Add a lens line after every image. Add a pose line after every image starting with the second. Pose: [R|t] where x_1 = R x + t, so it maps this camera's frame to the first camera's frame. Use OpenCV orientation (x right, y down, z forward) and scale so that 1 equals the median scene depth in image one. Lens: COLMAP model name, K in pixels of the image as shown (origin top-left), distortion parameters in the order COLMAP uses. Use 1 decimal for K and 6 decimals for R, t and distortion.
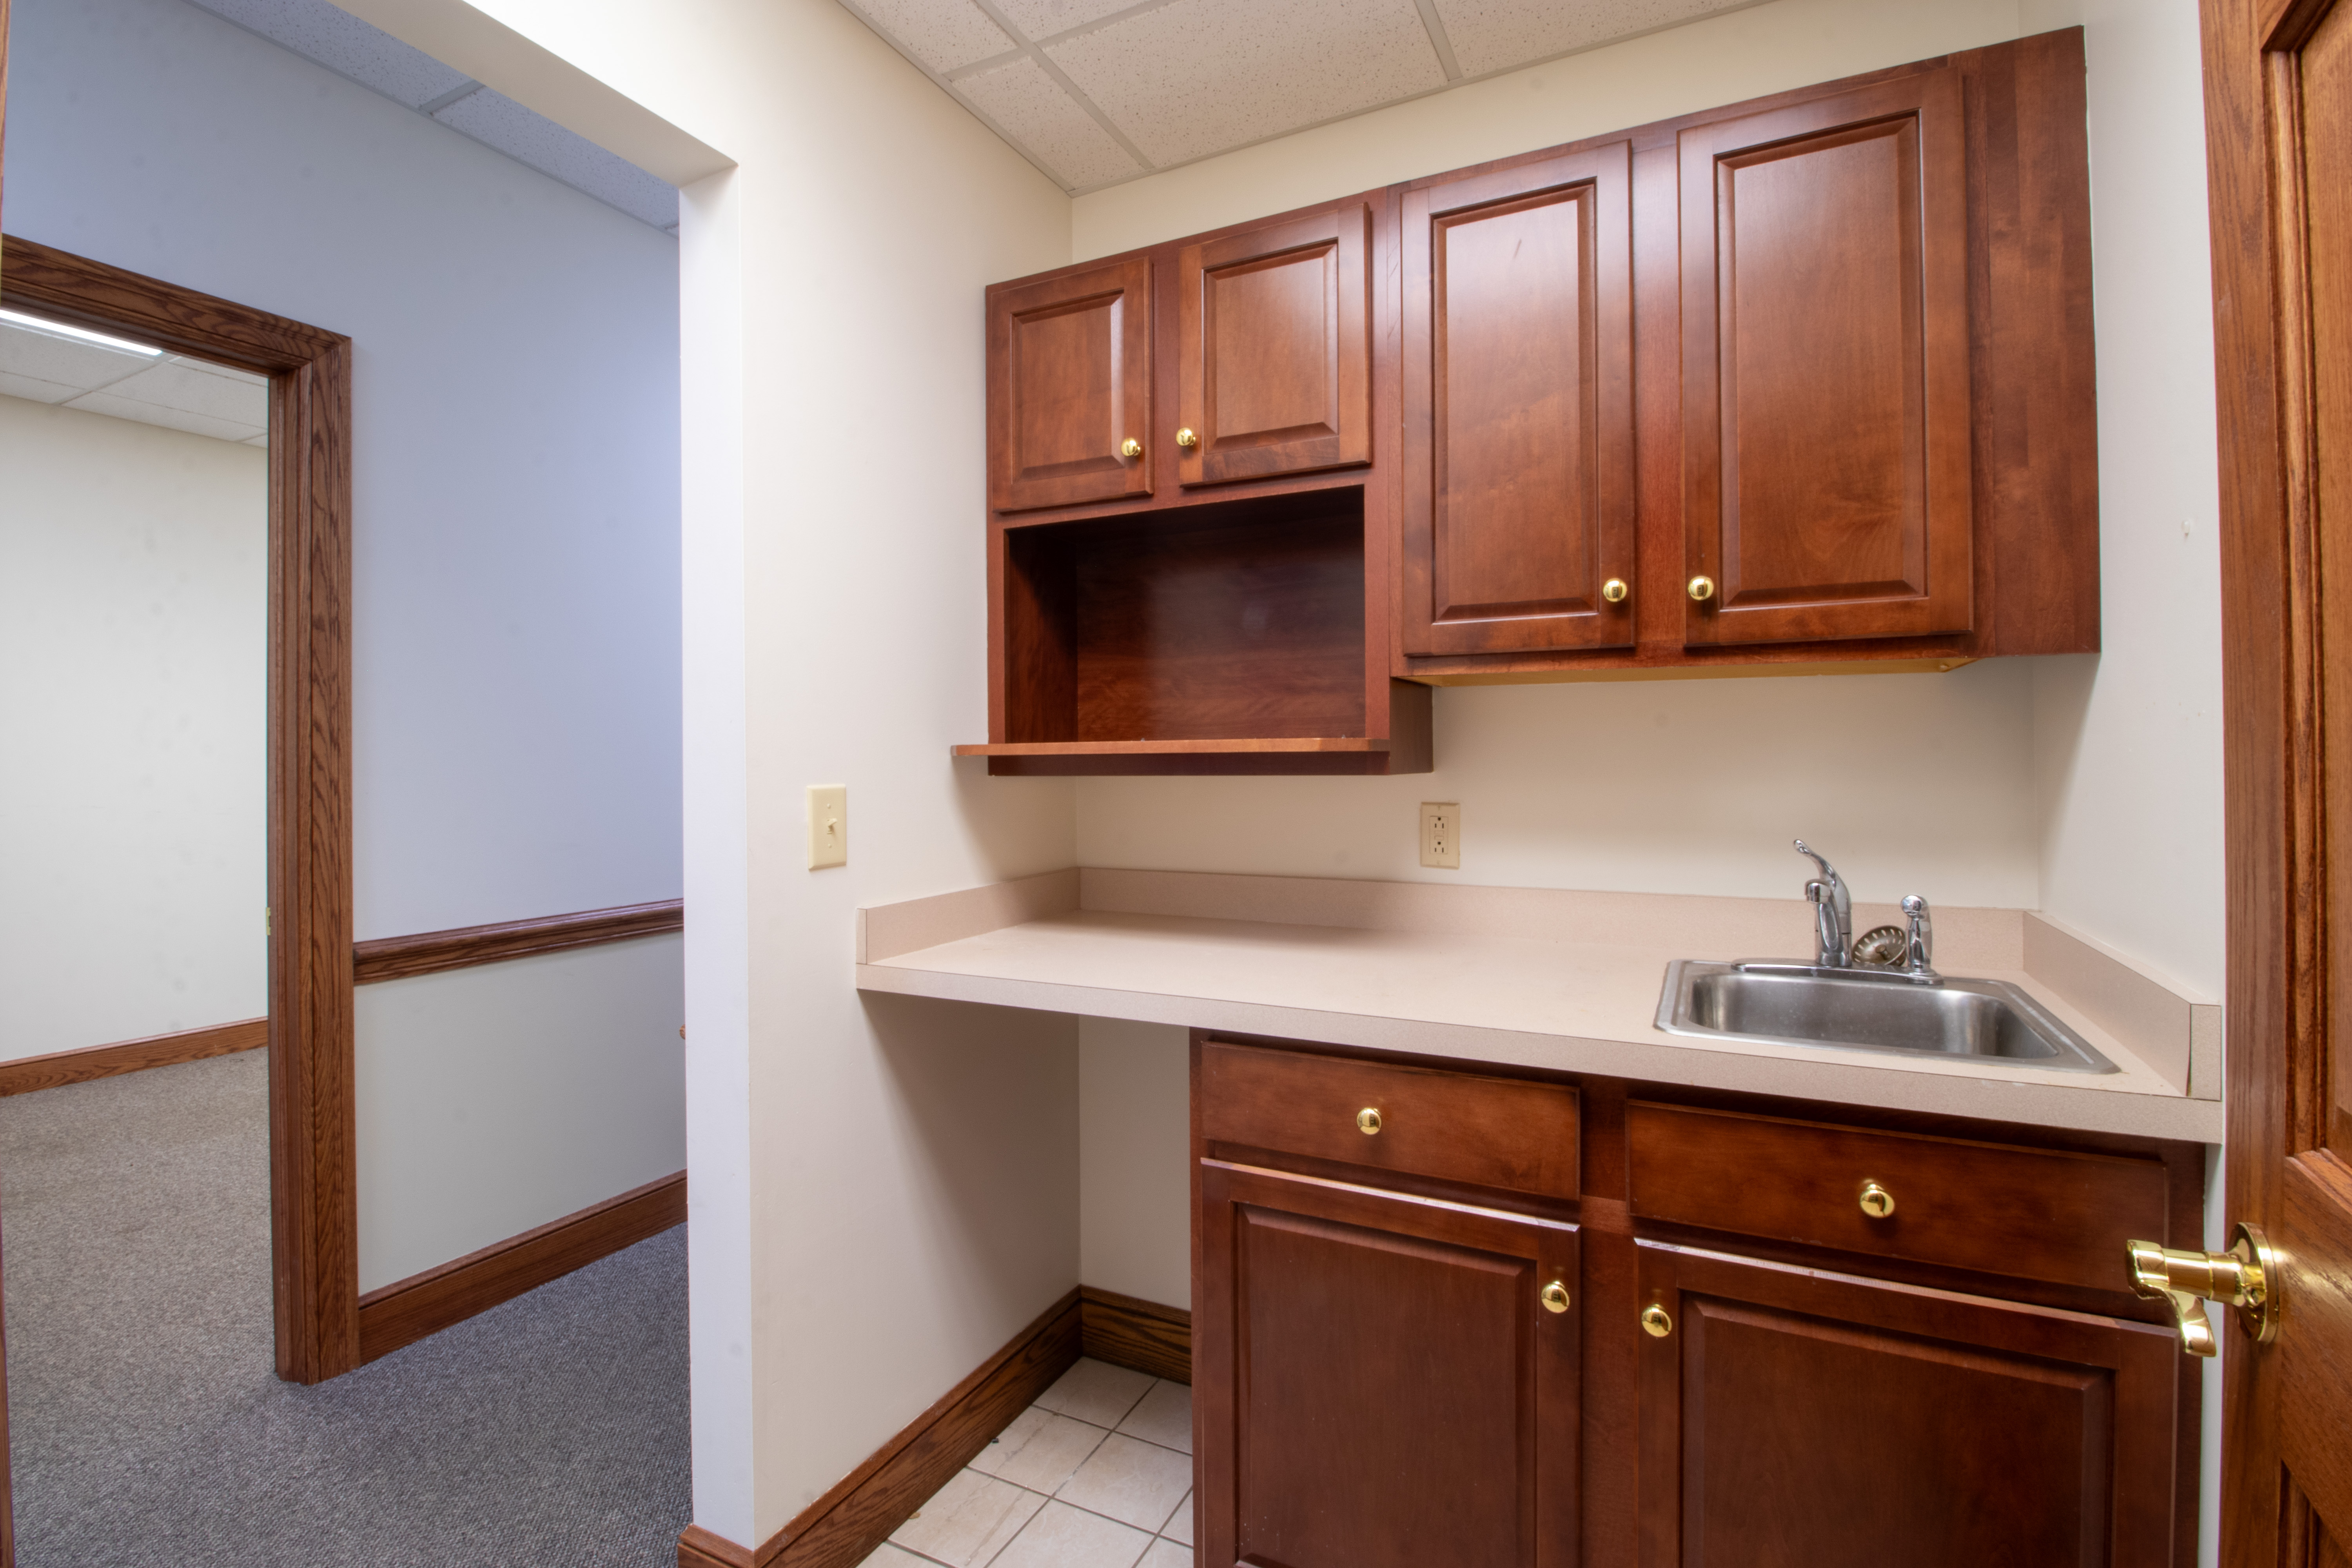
lens RADIAL K [[1073.5, 0, 1179.9], [0, 1073.5, 752.9], [0, 0, 1]] dist [-0.003493, -0.000092]
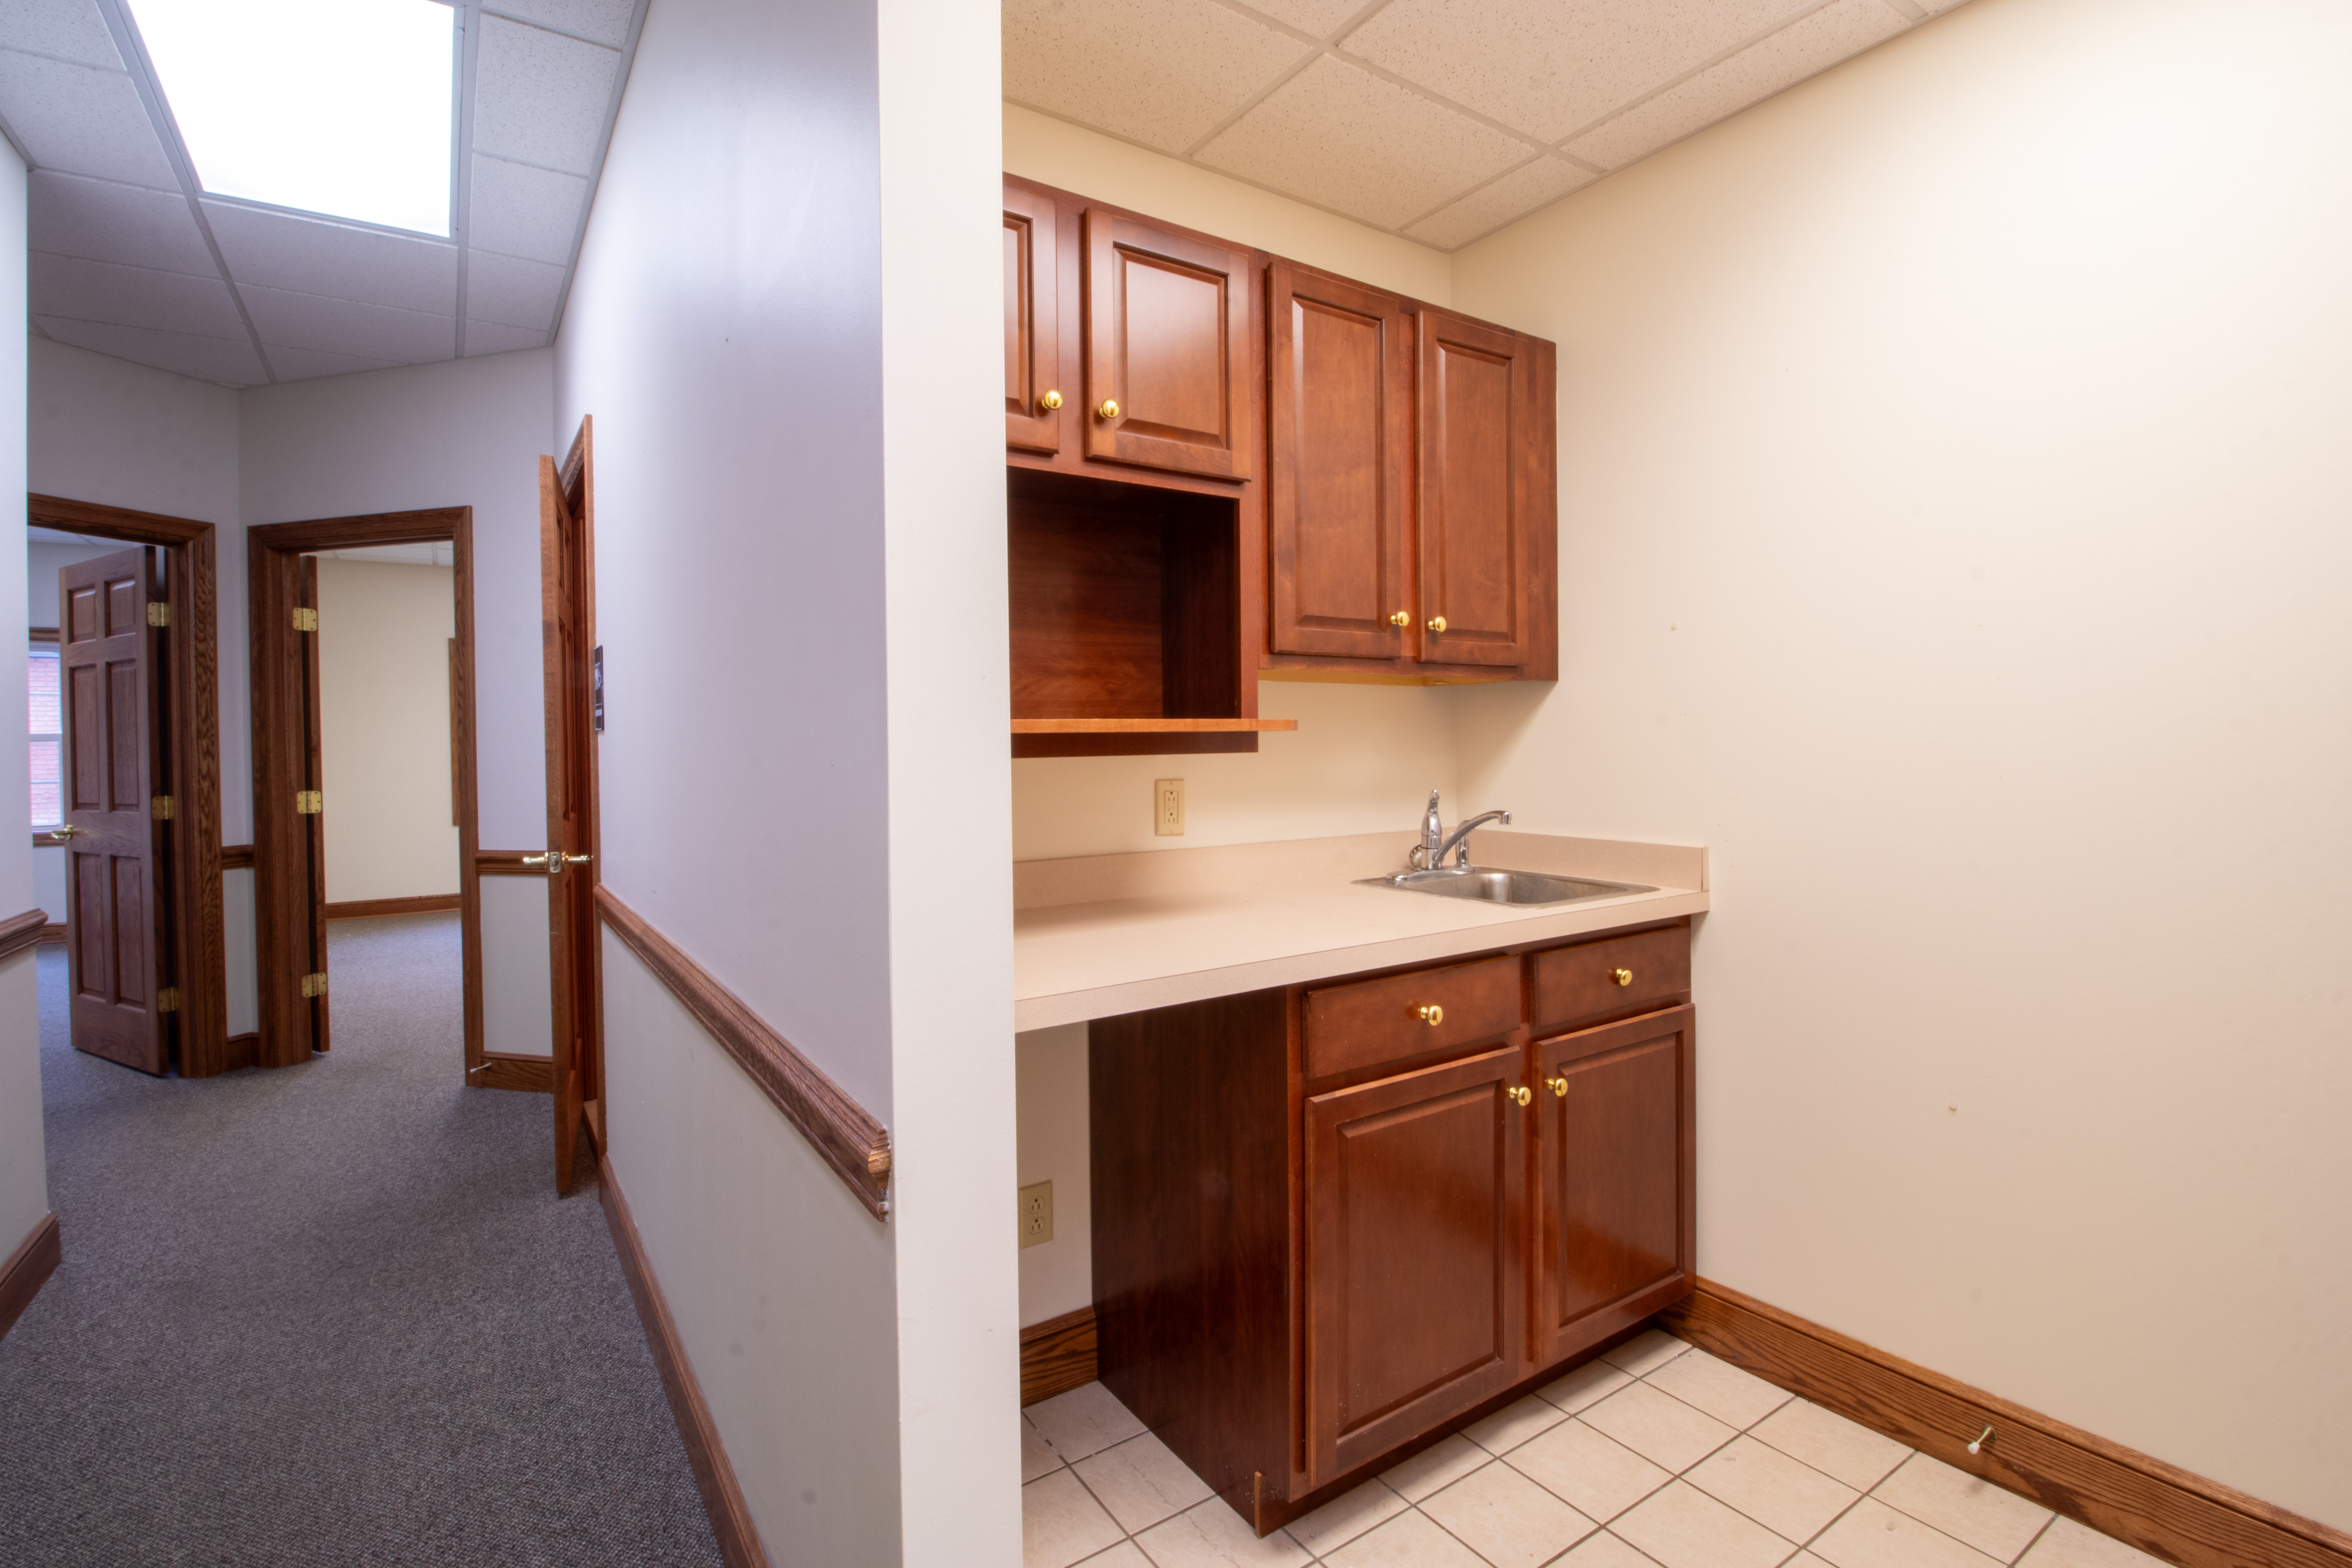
lens RADIAL K [[1104.0, 0, 1179.3], [0, 1104.0, 752.7], [0, 0, 1]] dist [0.002710, 0.000042]
pose [[0.486470, -0.010572, 0.873633, -0.970759], [0.003383, 0.999942, 0.010217, 0.008311], [-0.873691, -0.002015, 0.486477, 0.528317]]
